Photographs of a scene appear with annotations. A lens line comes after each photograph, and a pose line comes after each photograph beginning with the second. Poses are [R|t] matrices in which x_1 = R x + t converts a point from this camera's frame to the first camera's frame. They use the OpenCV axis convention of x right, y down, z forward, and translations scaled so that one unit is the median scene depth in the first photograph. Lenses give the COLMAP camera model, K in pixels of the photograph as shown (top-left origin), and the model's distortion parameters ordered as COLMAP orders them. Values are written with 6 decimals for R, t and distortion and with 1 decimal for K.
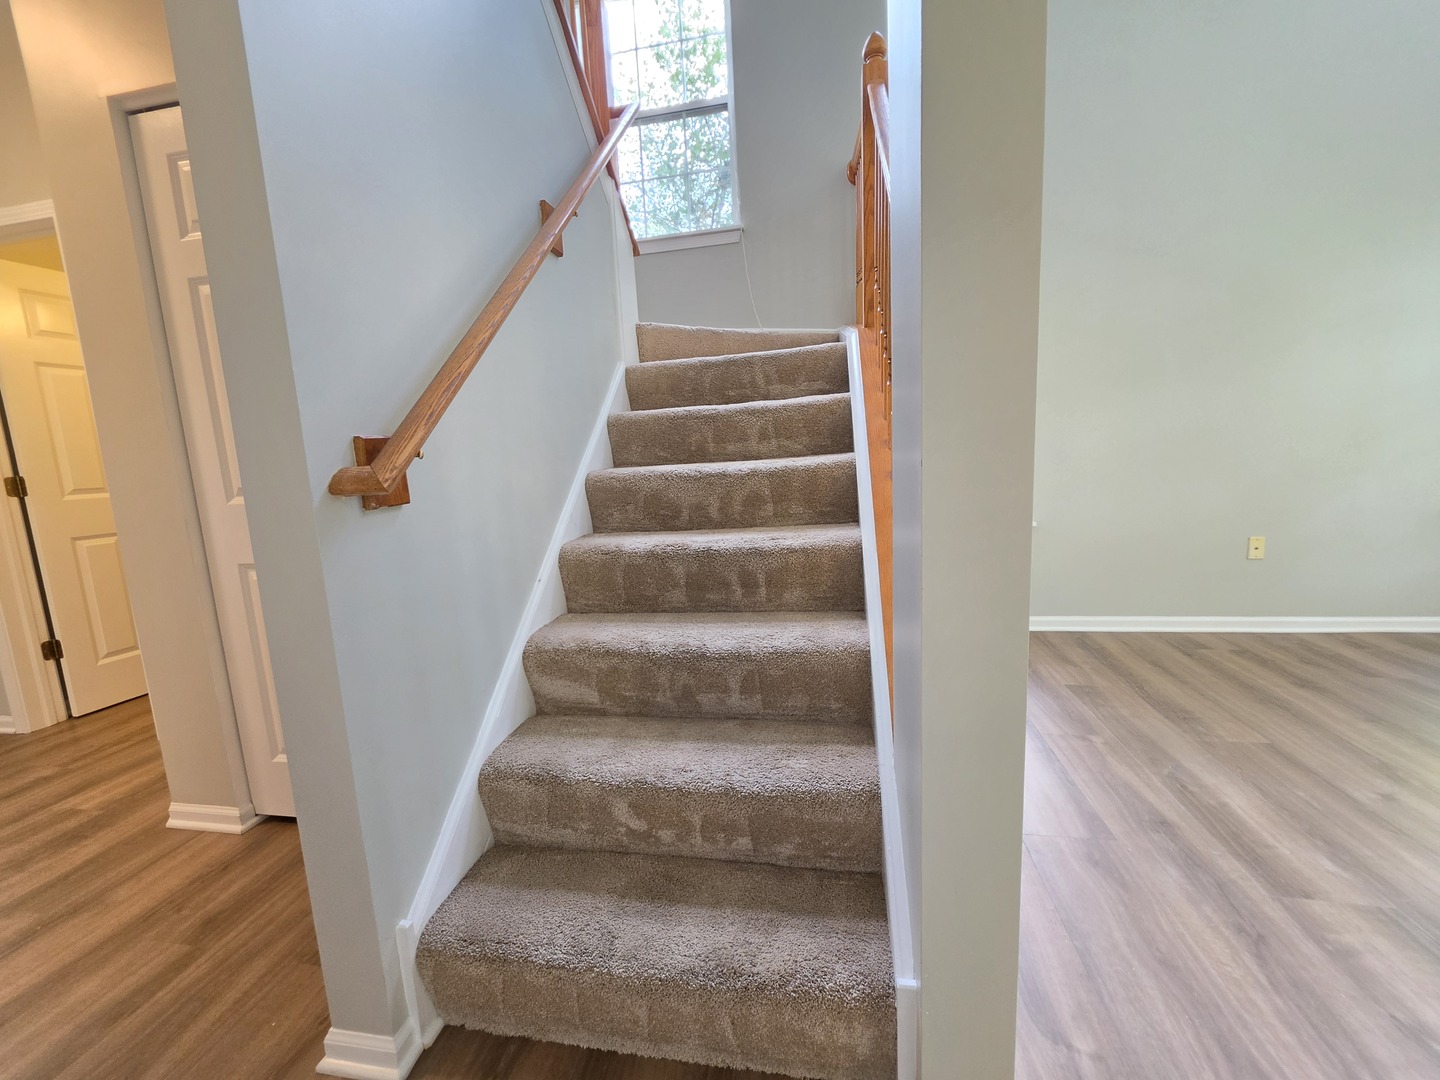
lens RADIAL K [[583.2, 0, 709.0], [0, 583.2, 527.5], [0, 0, 1]] dist [-0.002231, 0.000414]
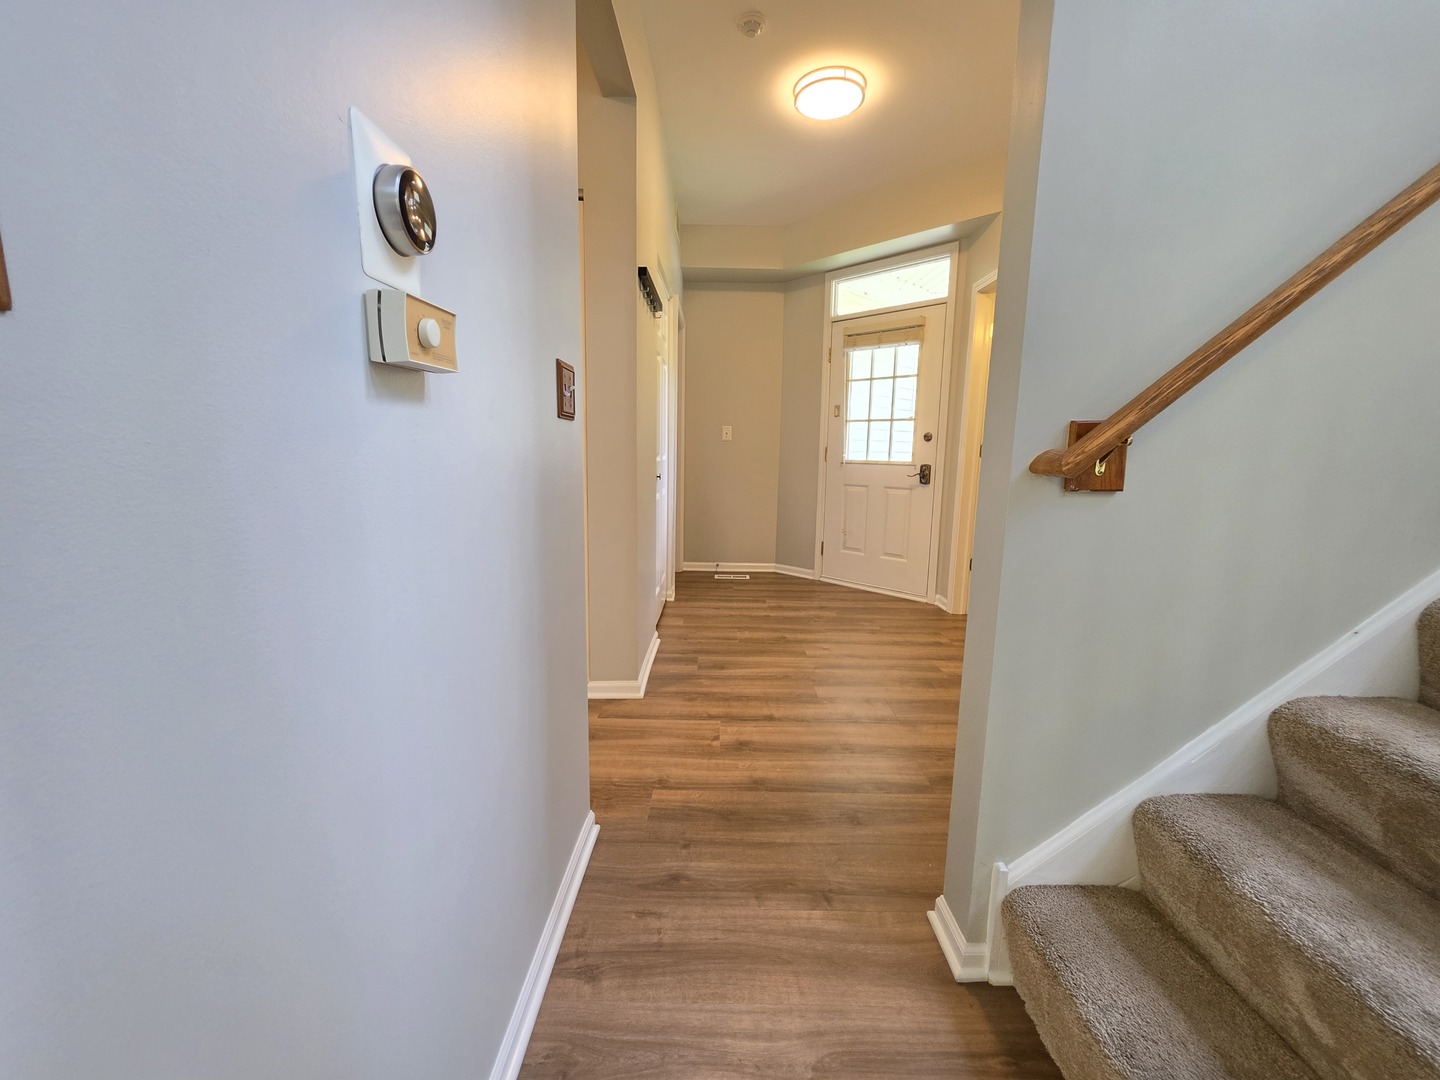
lens RADIAL K [[583.2, 0, 719.9], [0, 583.2, 525.9], [0, 0, 1]] dist [-0.002231, 0.000414]
pose [[0.188109, 0.186995, -0.964183, 0.261949], [-0.154408, 0.975130, 0.158993, -0.032111], [0.969935, 0.118969, 0.212304, 0.145224]]
